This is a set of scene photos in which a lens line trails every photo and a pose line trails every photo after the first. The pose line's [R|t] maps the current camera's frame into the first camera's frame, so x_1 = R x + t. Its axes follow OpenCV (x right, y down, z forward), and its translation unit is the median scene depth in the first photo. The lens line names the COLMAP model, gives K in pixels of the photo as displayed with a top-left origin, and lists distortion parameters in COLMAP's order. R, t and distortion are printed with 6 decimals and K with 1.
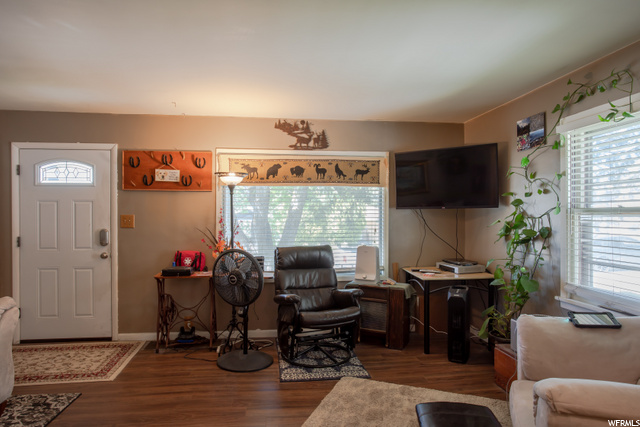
lens RADIAL K [[393.7, 0, 316.0], [0, 393.7, 216.7], [0, 0, 1]] dist [-0.058698, 0.044360]
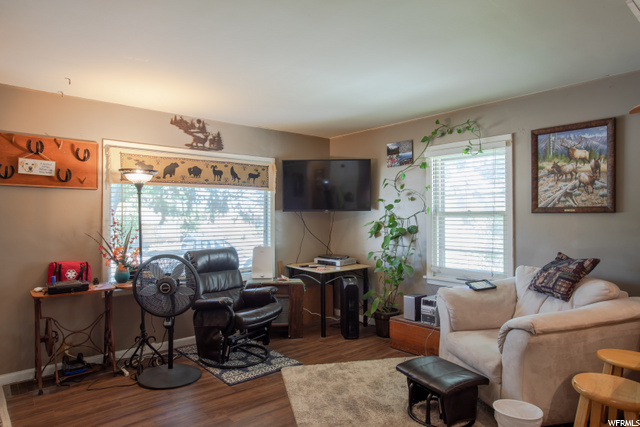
lens RADIAL K [[393.7, 0, 317.3], [0, 393.7, 215.7], [0, 0, 1]] dist [-0.058698, 0.044360]
pose [[0.831530, -0.000669, 0.555479, -0.355034], [0.005332, 0.999963, -0.006777, 0.000271], [-0.555454, 0.008597, 0.831503, 0.041846]]
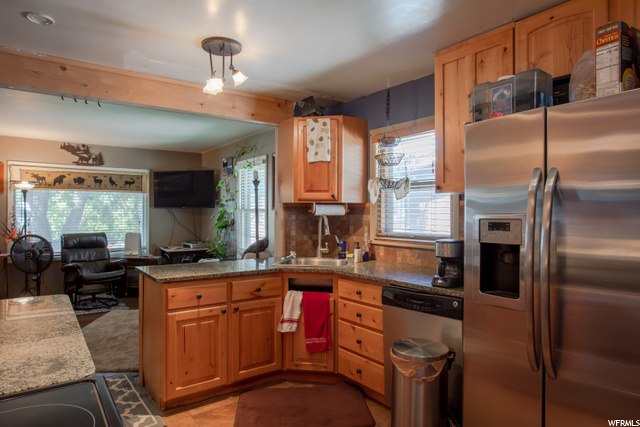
lens RADIAL K [[393.7, 0, 317.5], [0, 393.7, 215.9], [0, 0, 1]] dist [-0.058698, 0.044360]
pose [[0.874021, 0.000304, 0.485887, 0.026501], [-0.002236, 0.999992, 0.003398, 0.004191], [-0.485882, -0.004057, 0.874015, -0.677484]]
